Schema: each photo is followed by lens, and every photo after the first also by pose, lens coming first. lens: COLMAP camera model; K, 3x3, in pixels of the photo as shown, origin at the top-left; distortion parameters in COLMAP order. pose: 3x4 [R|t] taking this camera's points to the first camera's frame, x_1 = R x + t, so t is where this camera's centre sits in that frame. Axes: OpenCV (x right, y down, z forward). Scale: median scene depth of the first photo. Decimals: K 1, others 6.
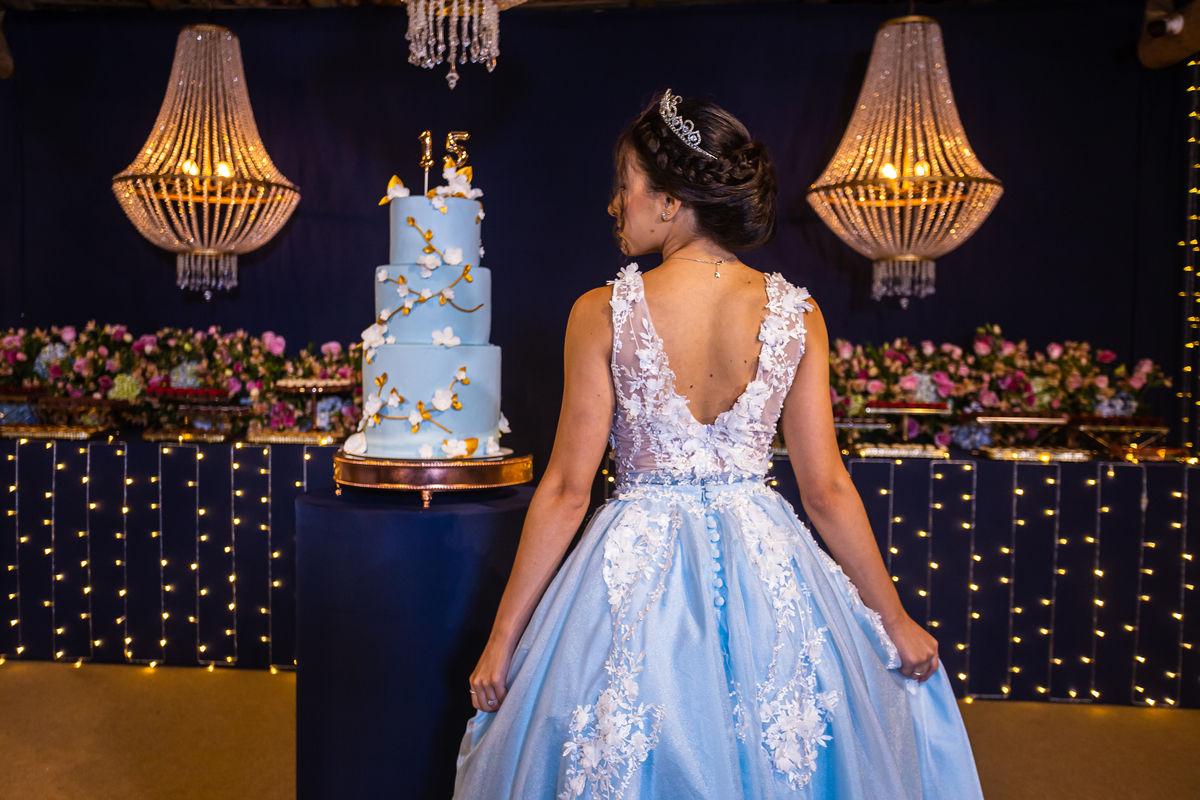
lens RADIAL K [[1196.1, 0, 580.7], [0, 1196.1, 399.3], [0, 0, 1]] dist [0.007321, 0.031442]
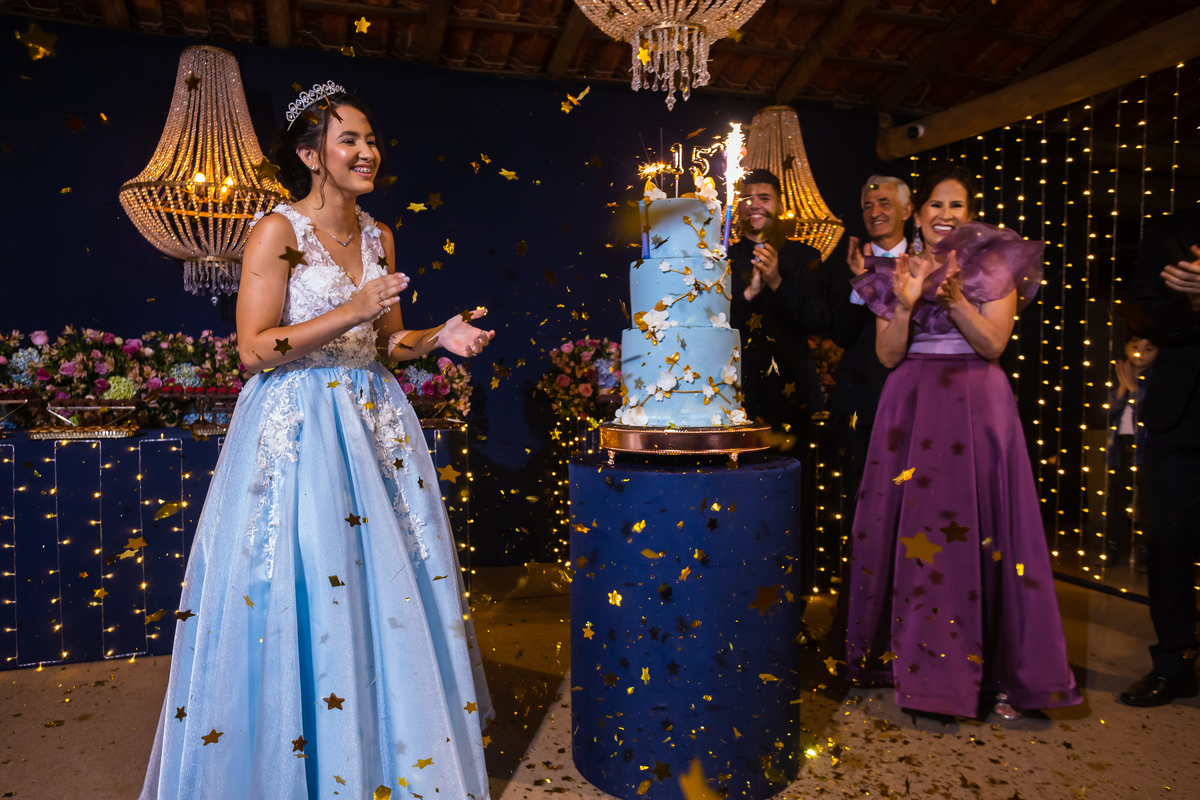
lens RADIAL K [[860.5, 0, 590.7], [0, 860.5, 396.2], [0, 0, 1]] dist [-0.007053, 0.028802]
pose [[0.917170, -0.030167, 0.397353, -0.330287], [0.031854, 0.999490, 0.002355, 0.008603], [-0.397221, 0.010498, 0.917663, 0.169070]]
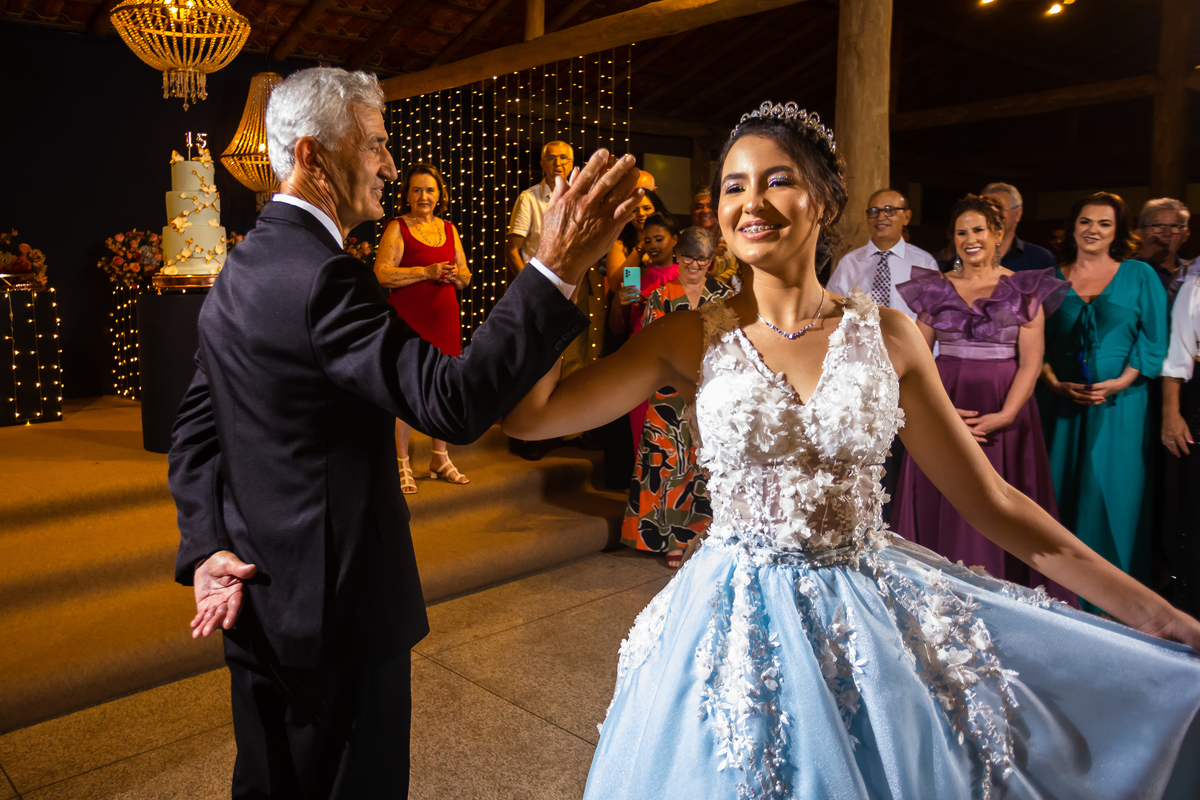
lens RADIAL K [[954.0, 0, 512.3], [0, 954.0, 346.4], [0, 0, 1]] dist [-0.004854, 0.006710]
pose [[0.696556, -0.081103, 0.712904, -0.622667], [0.044901, 0.996571, 0.069503, 0.050135], [-0.716097, -0.016402, 0.697808, -0.427637]]
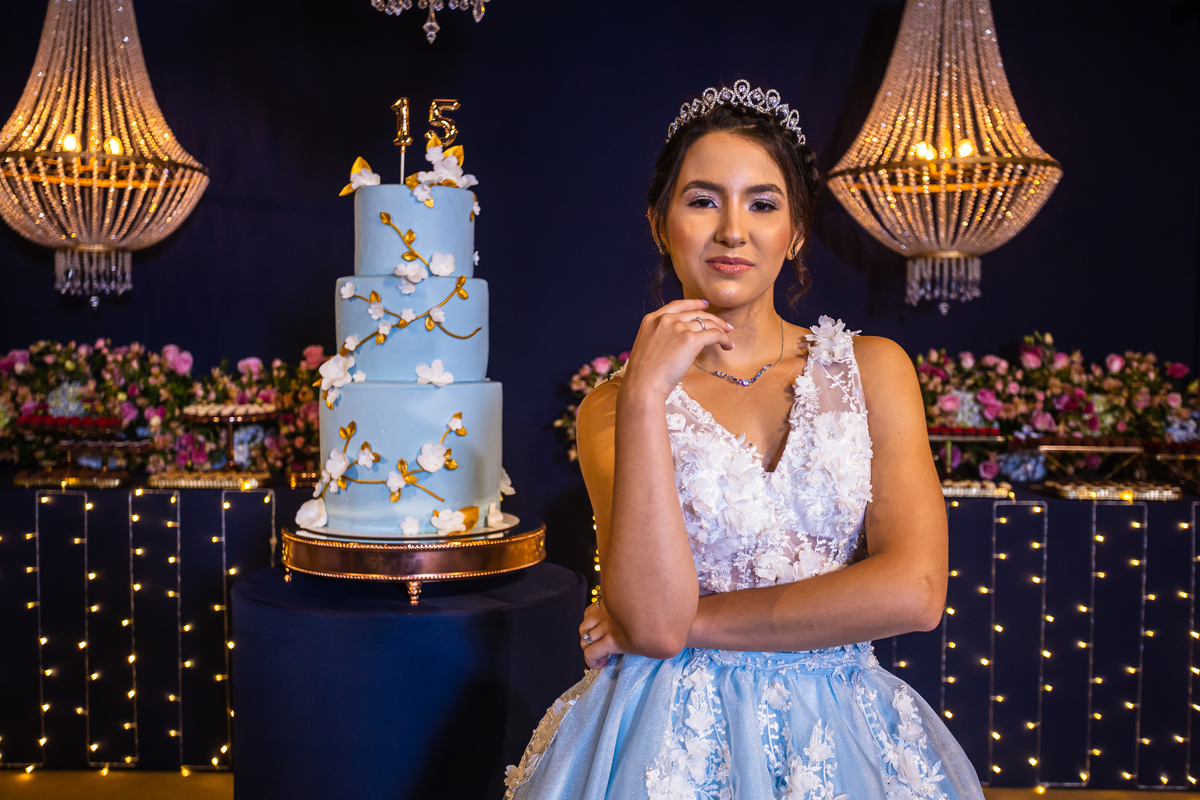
lens RADIAL K [[1301.1, 0, 581.7], [0, 1301.1, 399.9], [0, 0, 1]] dist [0.007062, 0.065561]
pose [[0.997864, -0.009123, 0.064687, -0.043265], [0.008910, 0.999954, 0.003581, -0.021852], [-0.064717, -0.002997, 0.997899, 0.105650]]
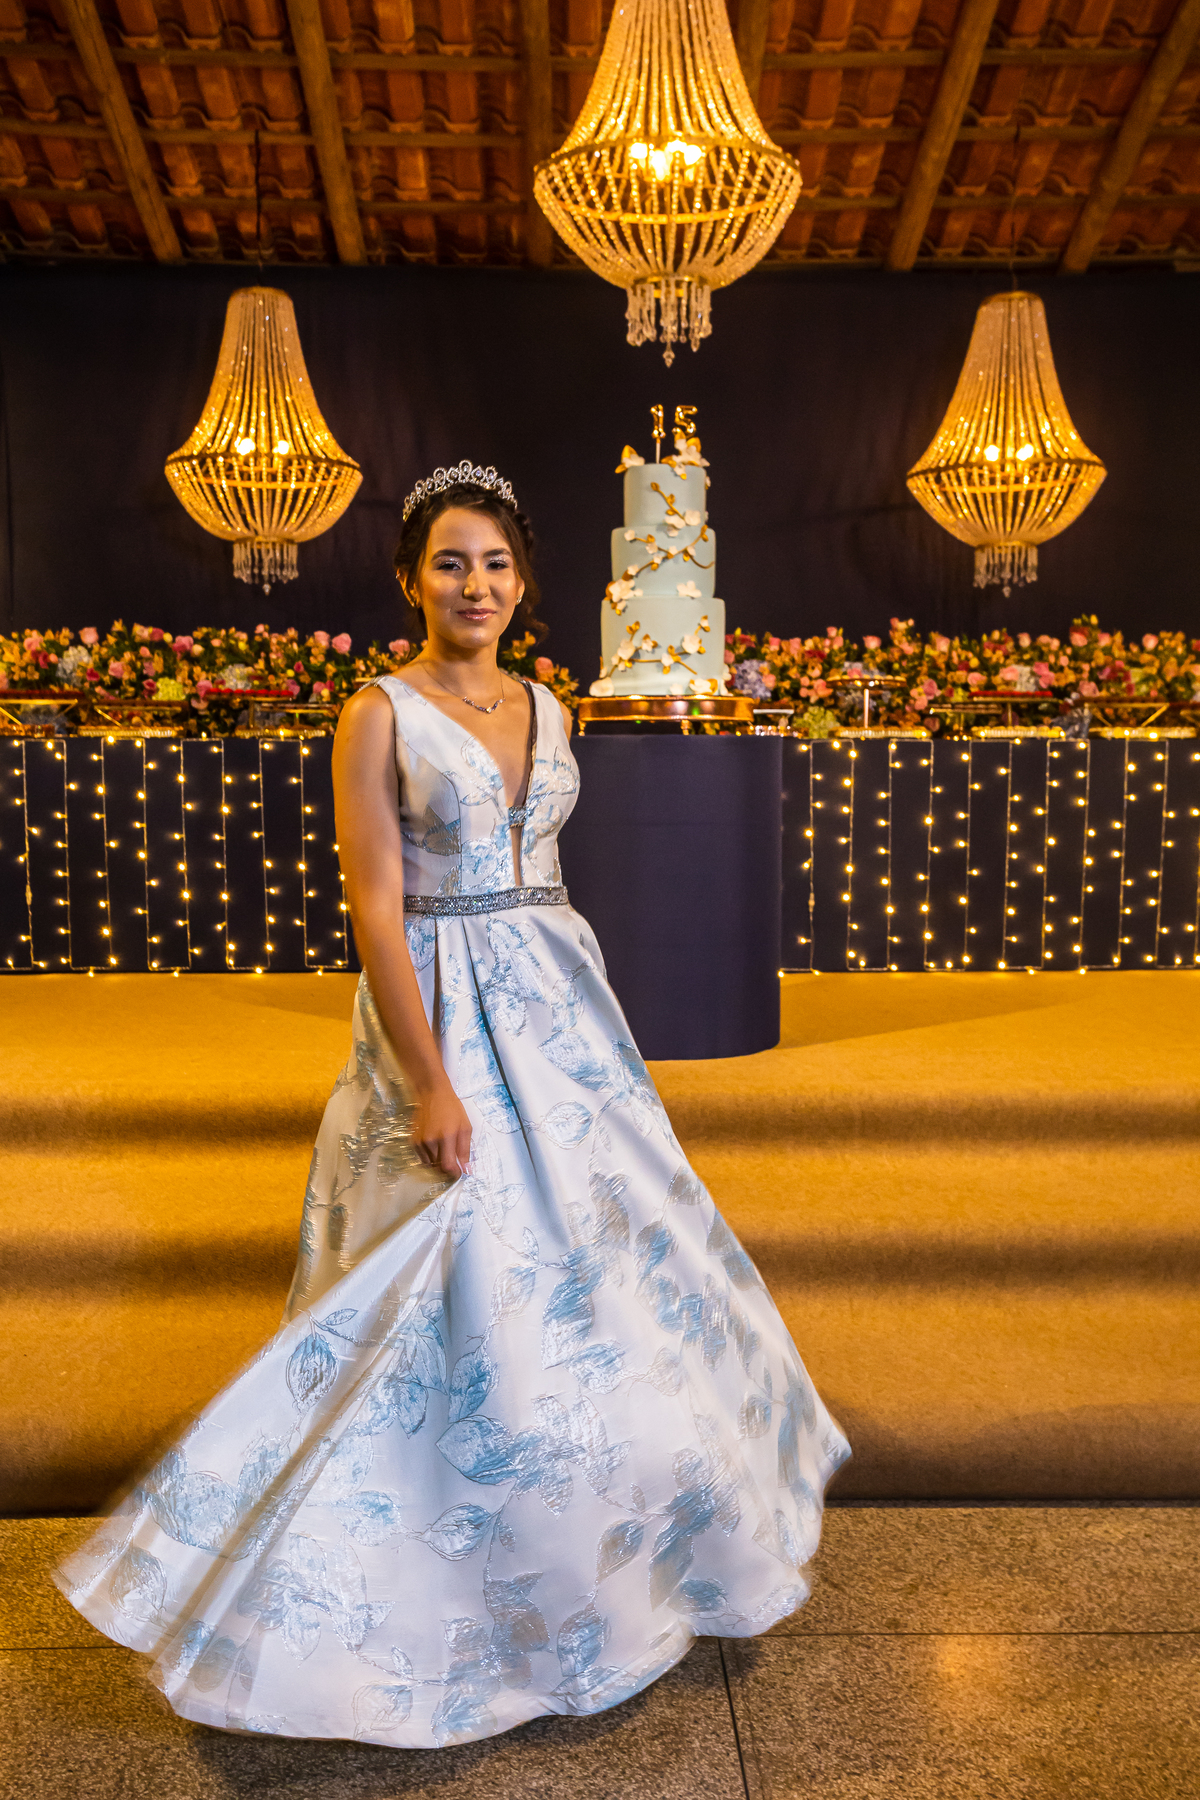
lens RADIAL K [[1708.0, 0, 595.8], [0, 1708.0, 911.9], [0, 0, 1]] dist [-0.007842, 0.069282]
pose [[0.992785, -0.025092, 0.117253, -0.234421], [0.017831, 0.997881, 0.062571, 0.088421], [-0.118574, -0.060028, 0.991129, -0.361843]]
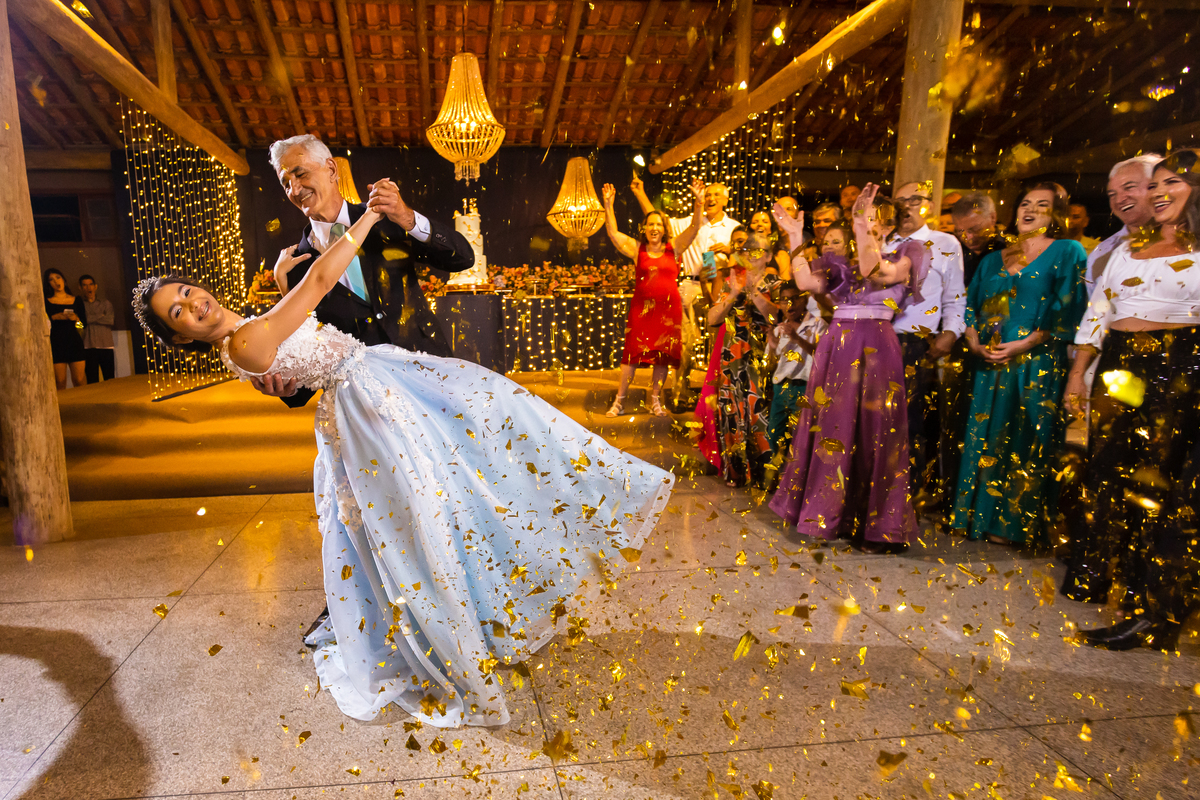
lens RADIAL K [[679.8, 0, 499.9], [0, 679.8, 436.5], [0, 0, 1]] dist [-0.053594, 0.030356]
pose [[0.981962, -0.063905, 0.177949, -0.274234], [0.038425, 0.988960, 0.143115, 0.134396], [-0.185131, -0.133695, 0.973577, -0.737752]]
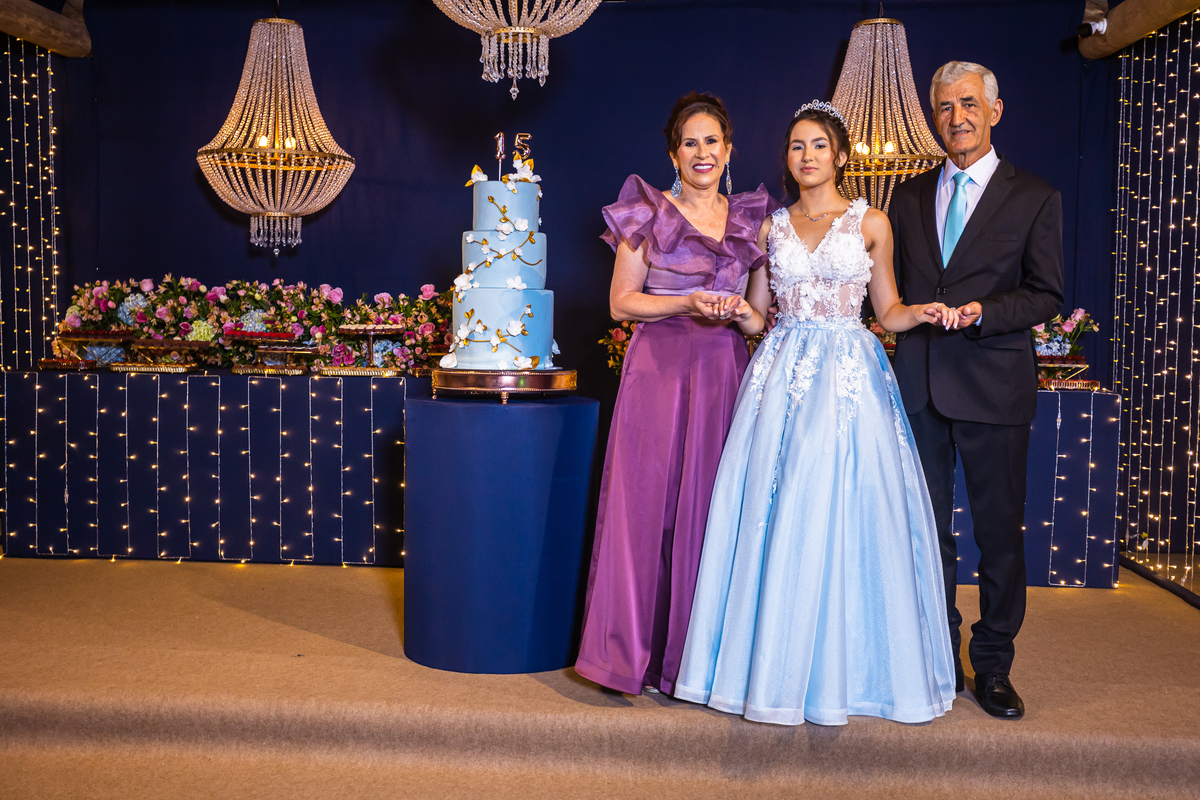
lens RADIAL K [[1364.5, 0, 600.6], [0, 1364.5, 381.8], [0, 0, 1]] dist [-0.000812, 0.097011]
pose [[0.999760, 0.001187, 0.021886, -0.029258], [-0.001375, 0.999962, 0.008599, 0.028624], [-0.021875, -0.008627, 0.999723, -0.344059]]
